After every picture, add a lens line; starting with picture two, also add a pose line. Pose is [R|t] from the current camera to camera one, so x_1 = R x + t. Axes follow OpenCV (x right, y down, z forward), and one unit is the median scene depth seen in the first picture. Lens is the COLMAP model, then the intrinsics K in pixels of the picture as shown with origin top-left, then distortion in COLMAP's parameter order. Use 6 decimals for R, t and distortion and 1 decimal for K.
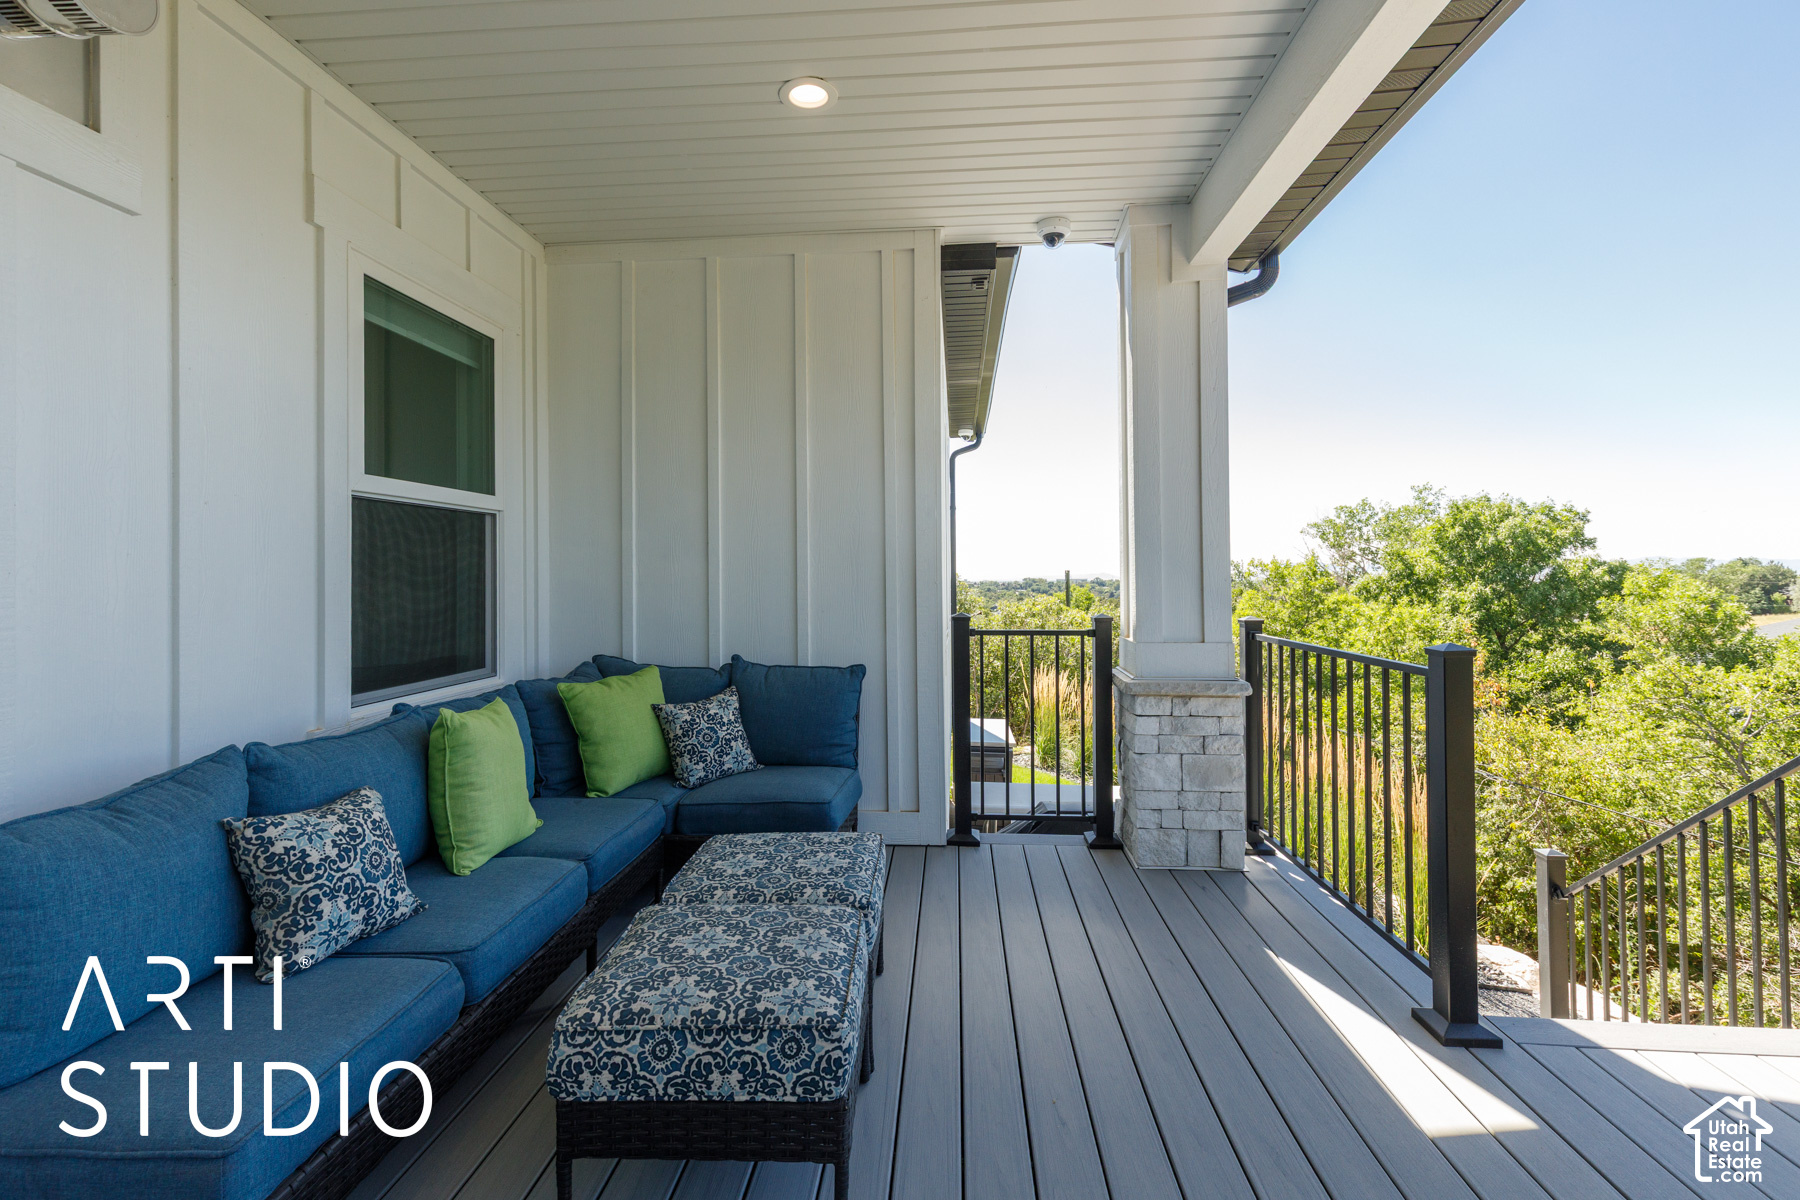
lens RADIAL K [[829.0, 0, 895.9], [0, 829.0, 559.0], [0, 0, 1]] dist [0.002211, 0.000974]
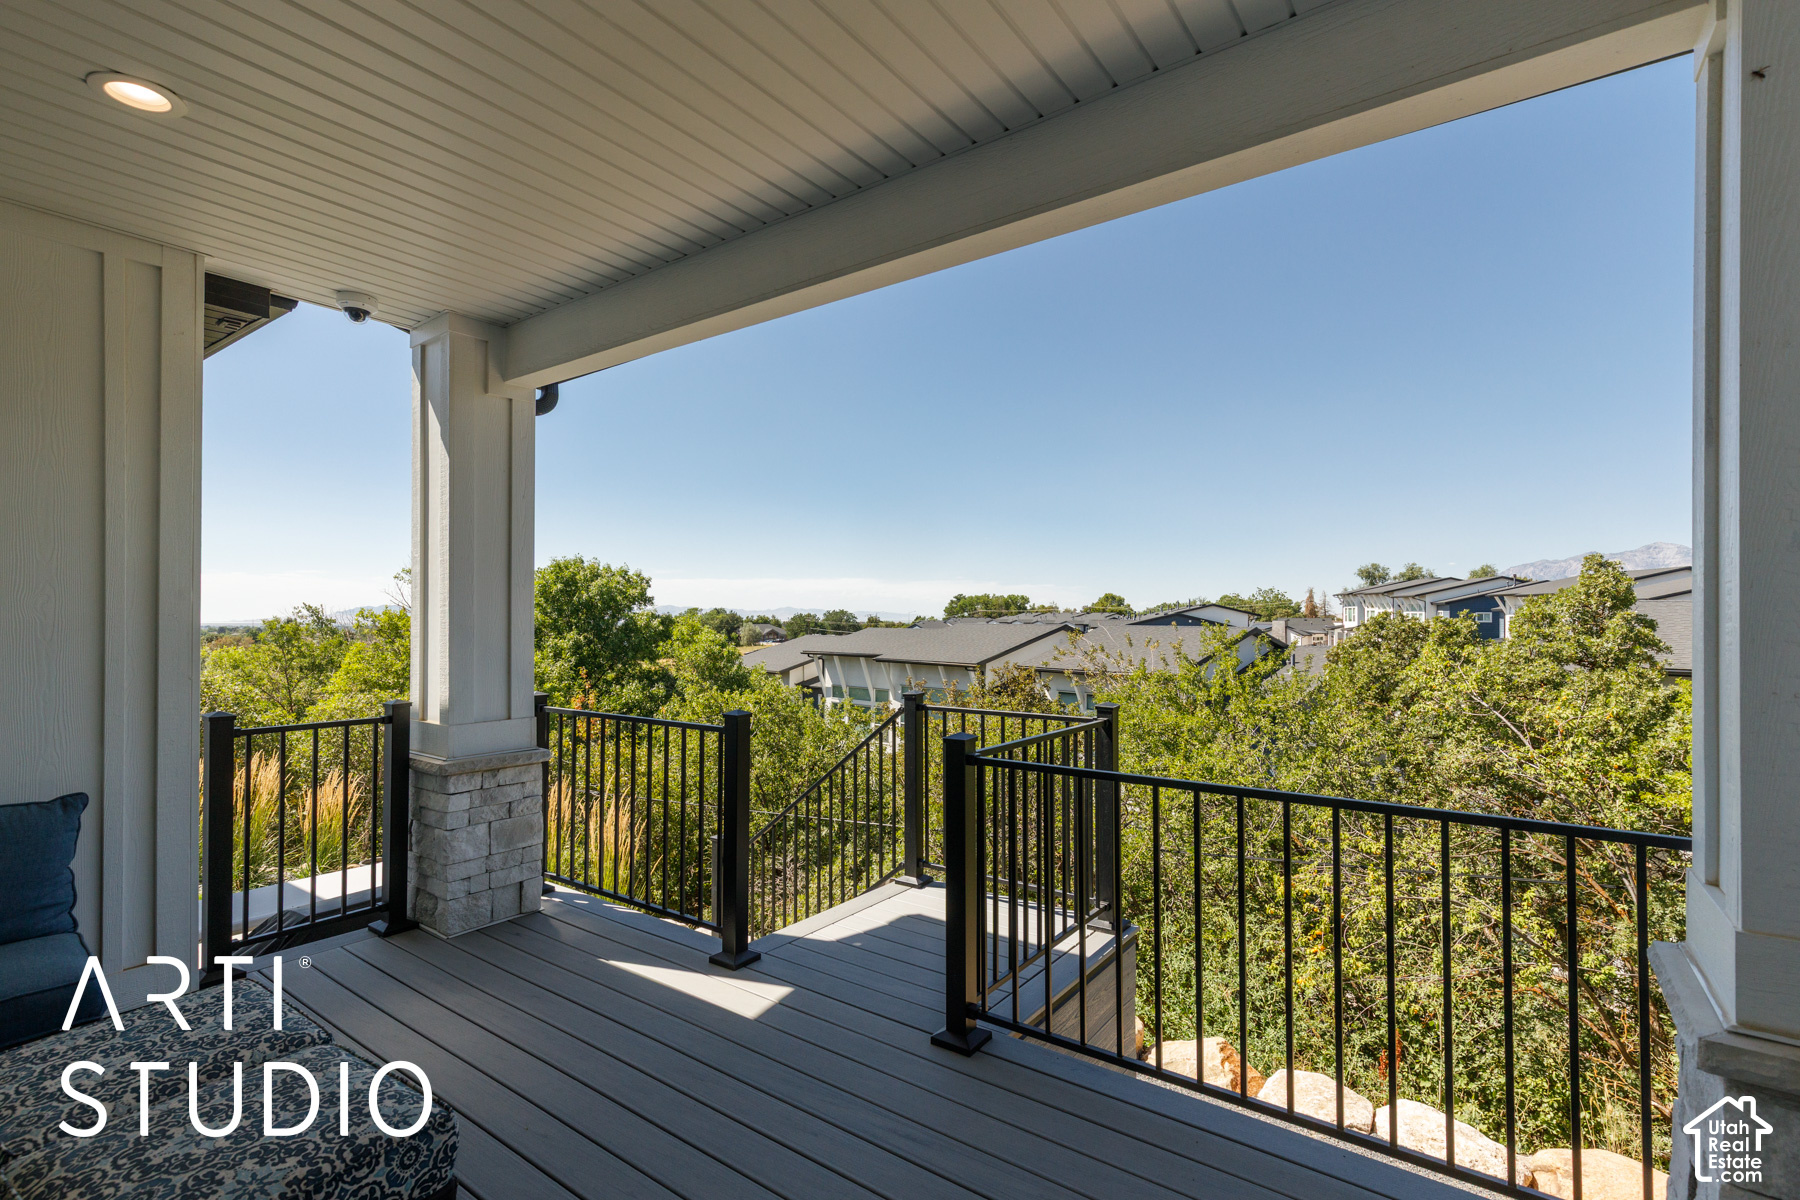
lens RADIAL K [[828.8, 0, 900.0], [0, 828.8, 600.0], [0, 0, 1]] dist [-0.014639, -0.000136]
pose [[0.520468, 0.016089, 0.853730, -0.286279], [-0.014086, 0.999848, -0.010256, -0.052245], [-0.853765, -0.006688, 0.520616, -0.035438]]
